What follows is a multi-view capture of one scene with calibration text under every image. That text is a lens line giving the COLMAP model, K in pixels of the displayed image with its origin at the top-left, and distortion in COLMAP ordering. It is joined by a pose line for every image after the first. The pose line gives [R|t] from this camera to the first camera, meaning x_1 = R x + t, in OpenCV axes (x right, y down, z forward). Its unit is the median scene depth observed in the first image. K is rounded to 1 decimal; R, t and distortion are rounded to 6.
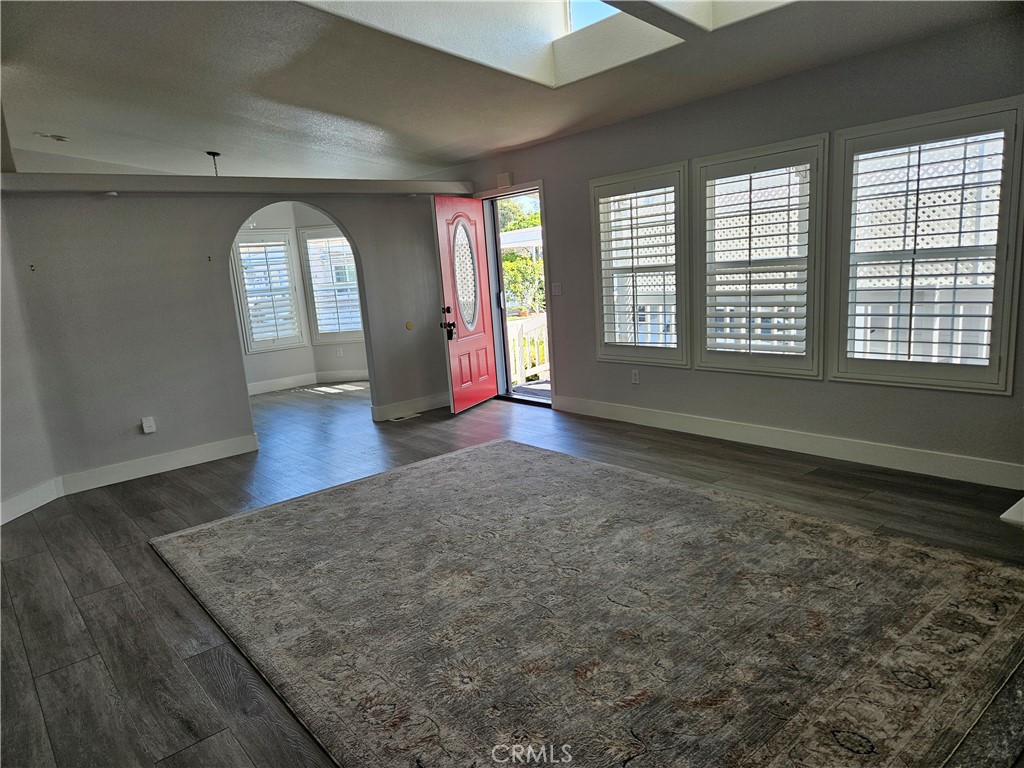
lens RADIAL K [[689.7, 0, 500.0], [0, 689.7, 388.1], [0, 0, 1]] dist [0.072264, -0.054818]
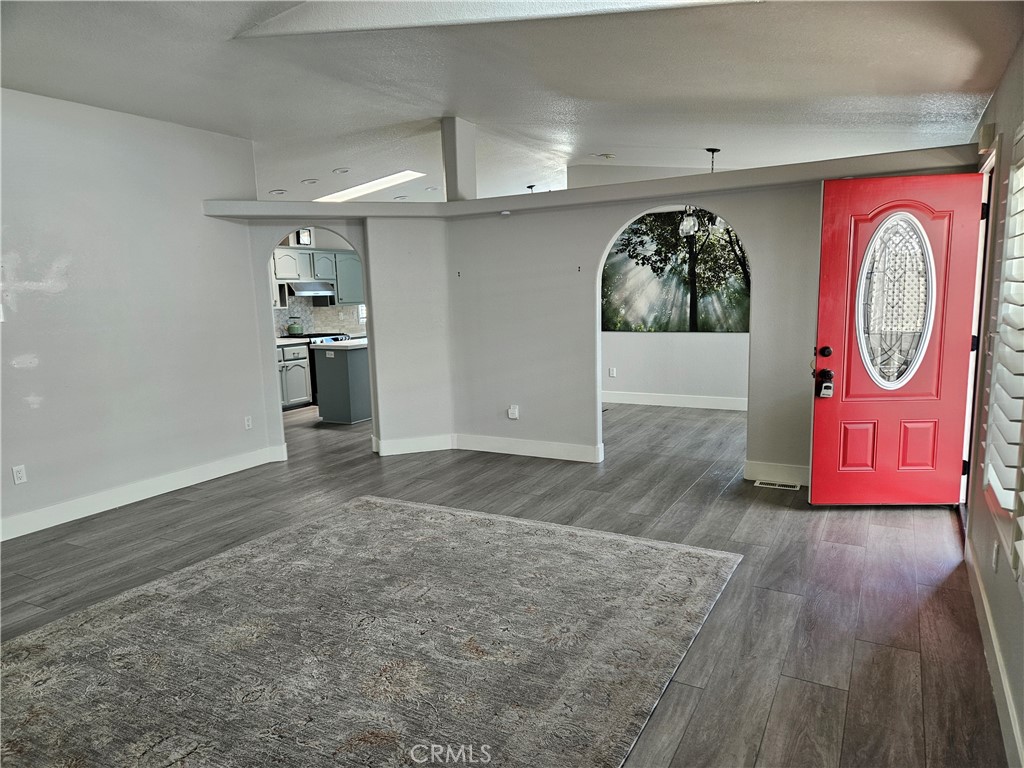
lens RADIAL K [[689.7, 0, 500.0], [0, 689.7, 388.1], [0, 0, 1]] dist [0.072264, -0.054818]
pose [[0.359357, 0.199500, -0.911626, 0.554219], [-0.167529, 0.974803, 0.147286, -0.159146], [0.918039, 0.099796, 0.383725, 0.575293]]
